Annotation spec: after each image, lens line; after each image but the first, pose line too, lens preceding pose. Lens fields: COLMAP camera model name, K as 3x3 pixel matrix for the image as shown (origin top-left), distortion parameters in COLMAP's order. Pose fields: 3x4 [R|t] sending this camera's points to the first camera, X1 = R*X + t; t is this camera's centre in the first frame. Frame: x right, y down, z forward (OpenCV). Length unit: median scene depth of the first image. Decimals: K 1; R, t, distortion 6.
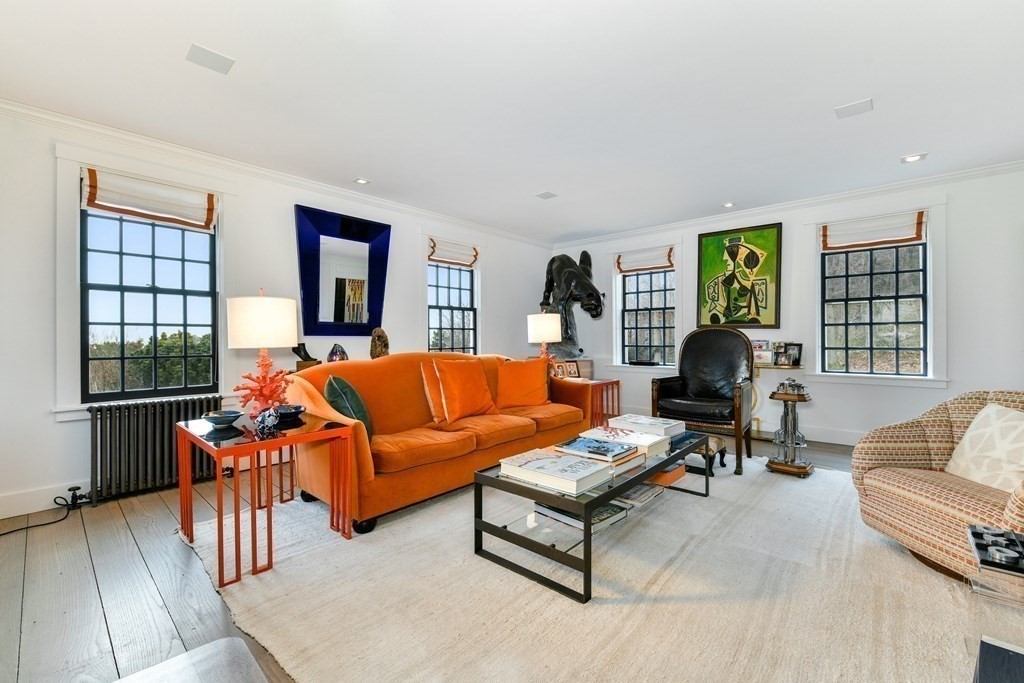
lens RADIAL K [[435.5, 0, 512.5], [0, 435.5, 338.4], [0, 0, 1]] dist [-0.002202, -0.000241]
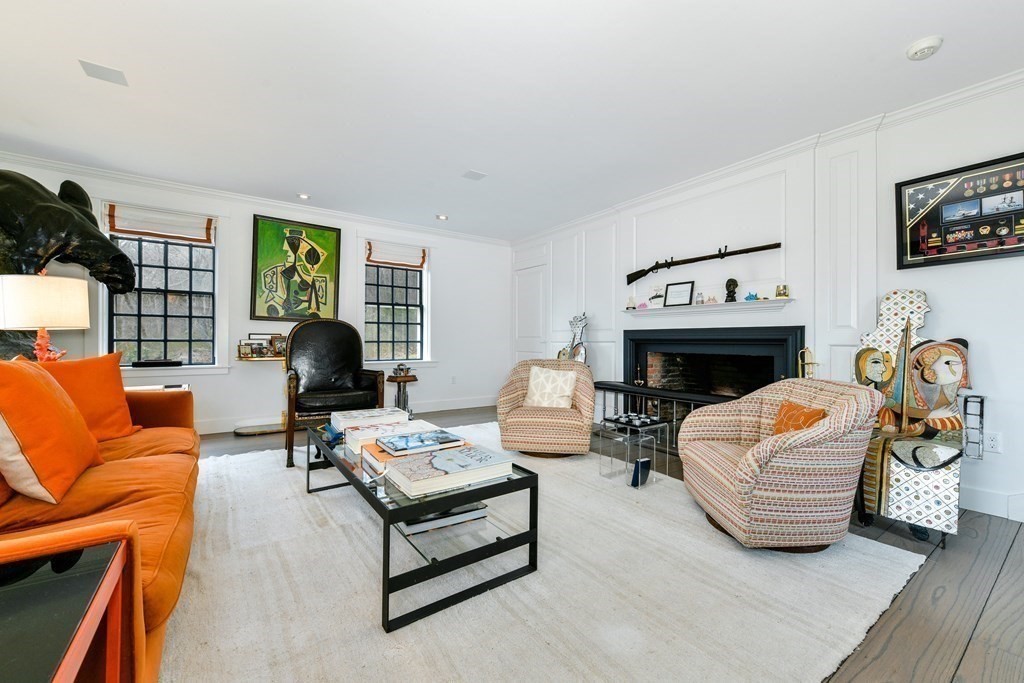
lens RADIAL K [[416.7, 0, 514.2], [0, 416.7, 343.5], [0, 0, 1]] dist [0.000739, -0.000045]
pose [[0.209498, 0.000201, 0.977809, -0.319976], [-0.006985, 0.999975, 0.001291, 0.022421], [-0.977784, -0.007100, 0.209494, 0.321767]]
